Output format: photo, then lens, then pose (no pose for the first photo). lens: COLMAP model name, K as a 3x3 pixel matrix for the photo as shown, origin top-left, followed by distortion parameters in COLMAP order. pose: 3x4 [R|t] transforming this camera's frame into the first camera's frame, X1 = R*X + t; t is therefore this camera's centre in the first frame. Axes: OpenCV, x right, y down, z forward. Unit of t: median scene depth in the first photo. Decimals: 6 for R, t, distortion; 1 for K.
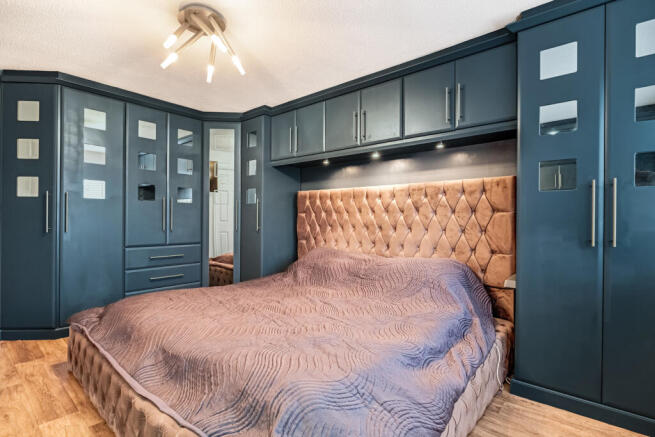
lens RADIAL K [[336.5, 0, 324.2], [0, 336.5, 219.0], [0, 0, 1]] dist [0.004551, 0.001007]
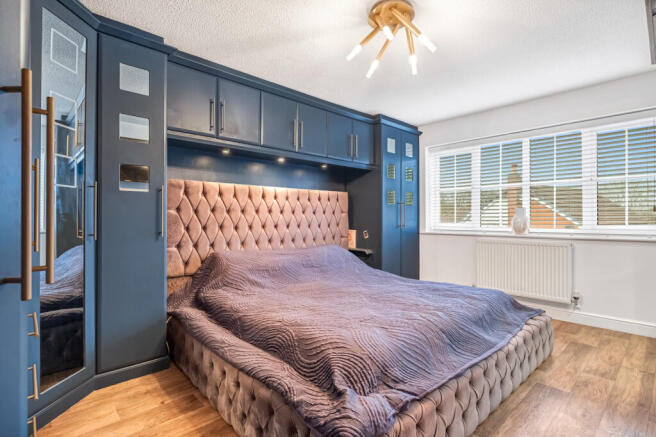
lens RADIAL K [[304.0, 0, 327.6], [0, 304.0, 218.8], [0, 0, 1]] dist [-0.027432, -0.000134]
pose [[0.107793, -0.004667, 0.994162, -0.717984], [-0.005933, 0.999968, 0.005338, -0.002557], [-0.994156, -0.006474, 0.107762, 0.644328]]
